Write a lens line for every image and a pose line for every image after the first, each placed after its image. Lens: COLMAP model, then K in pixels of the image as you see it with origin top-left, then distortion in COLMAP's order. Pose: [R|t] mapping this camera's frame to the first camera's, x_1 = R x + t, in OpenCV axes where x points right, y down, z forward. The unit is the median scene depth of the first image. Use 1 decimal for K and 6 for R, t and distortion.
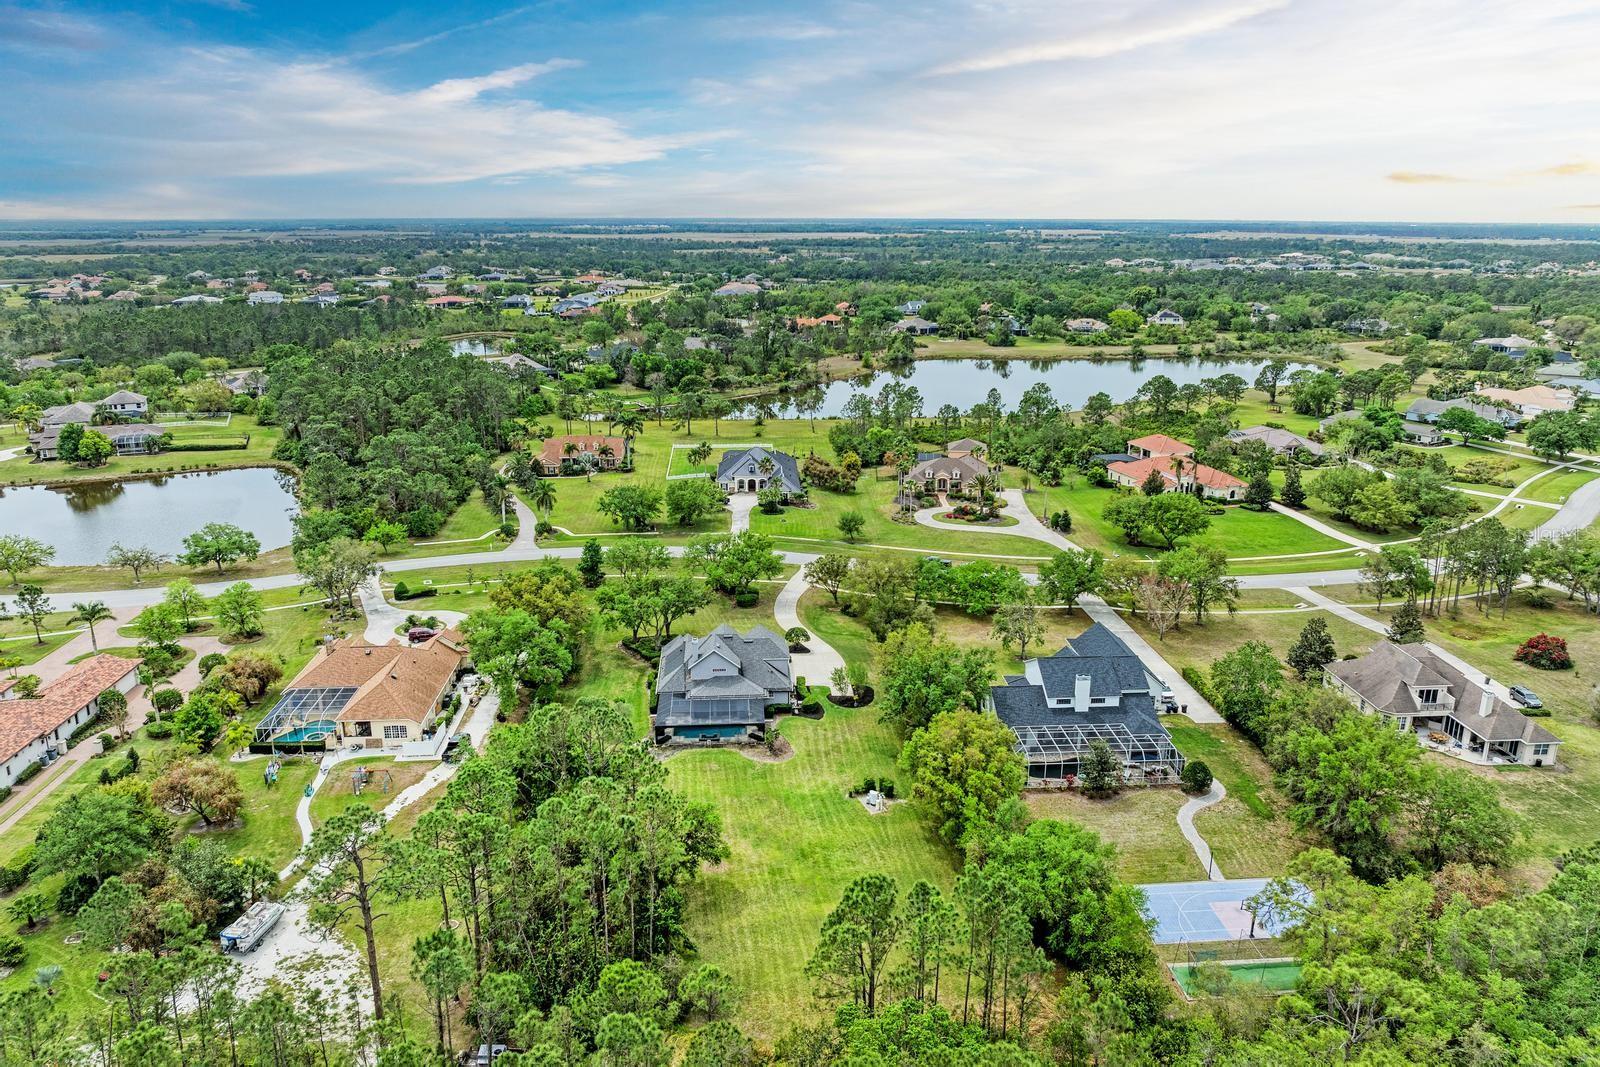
lens RADIAL K [[1101.9, 0, 780.1], [0, 1101.9, 533.9], [0, 0, 1]] dist [-0.000456, -0.024164]
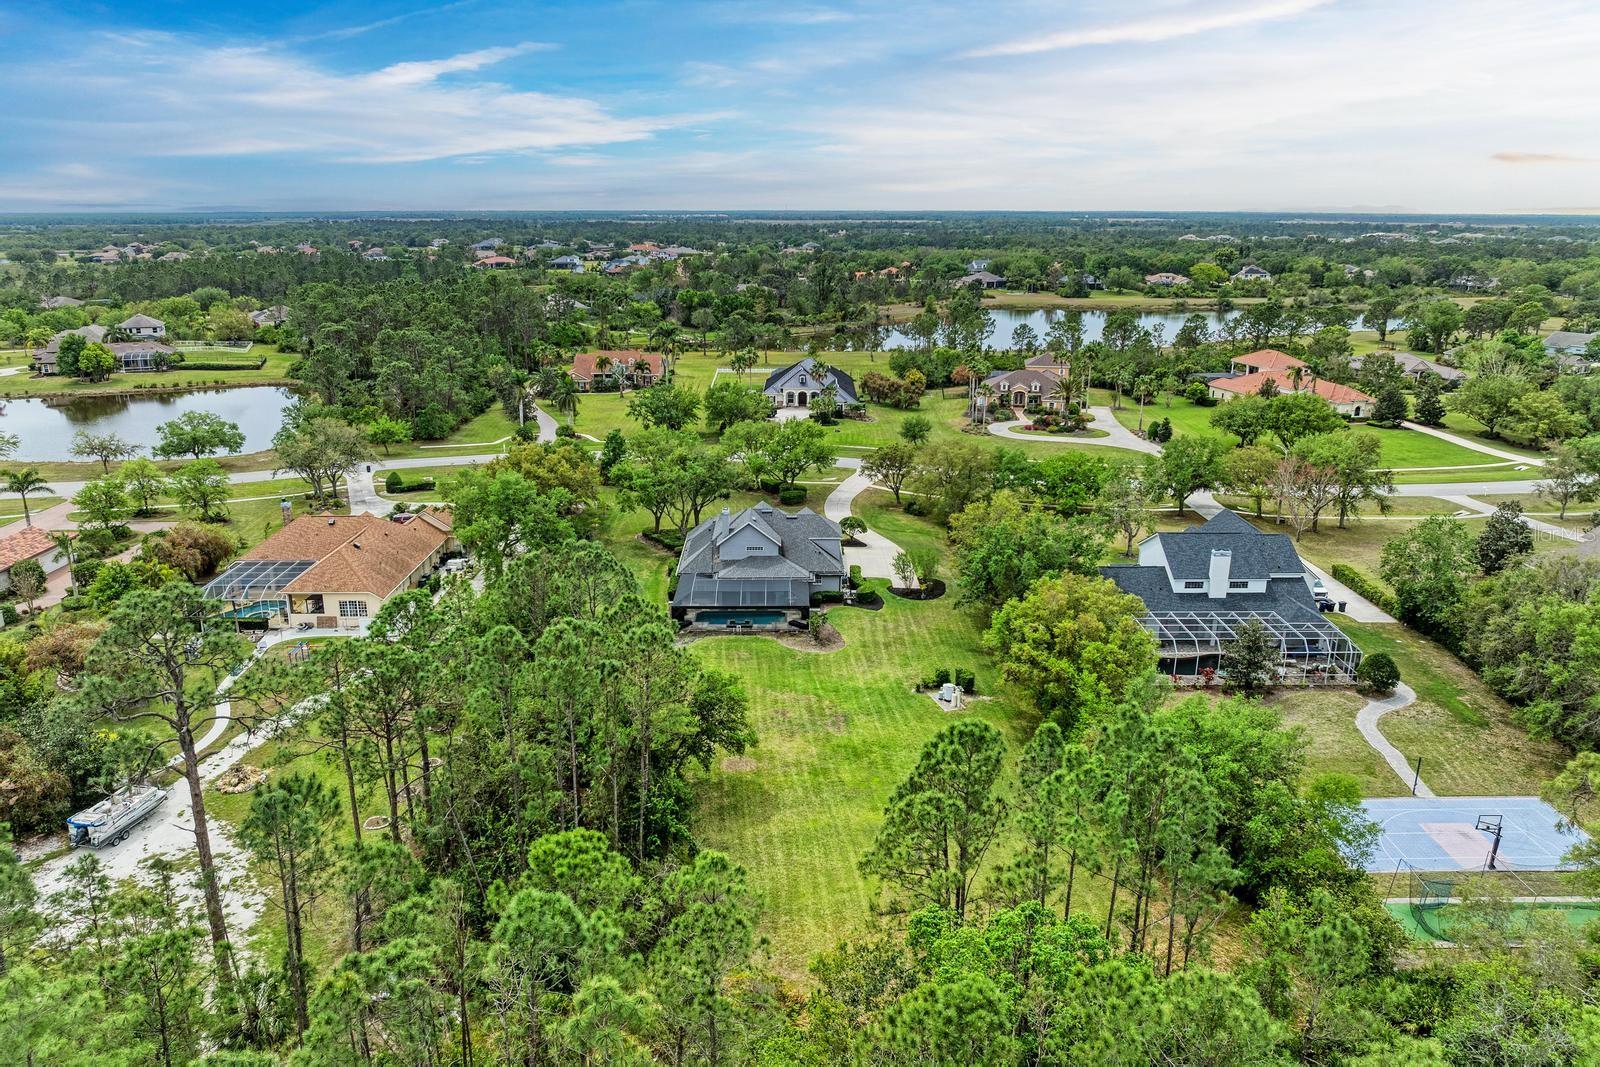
lens RADIAL K [[1147.7, 0, 792.2], [0, 1147.7, 515.9], [0, 0, 1]] dist [-0.013709, 0.001496]
pose [[0.999122, 0.023325, -0.034791, 0.000611], [-0.023047, 0.999699, 0.008370, 0.070534], [0.034976, -0.007561, 0.999360, 0.123858]]
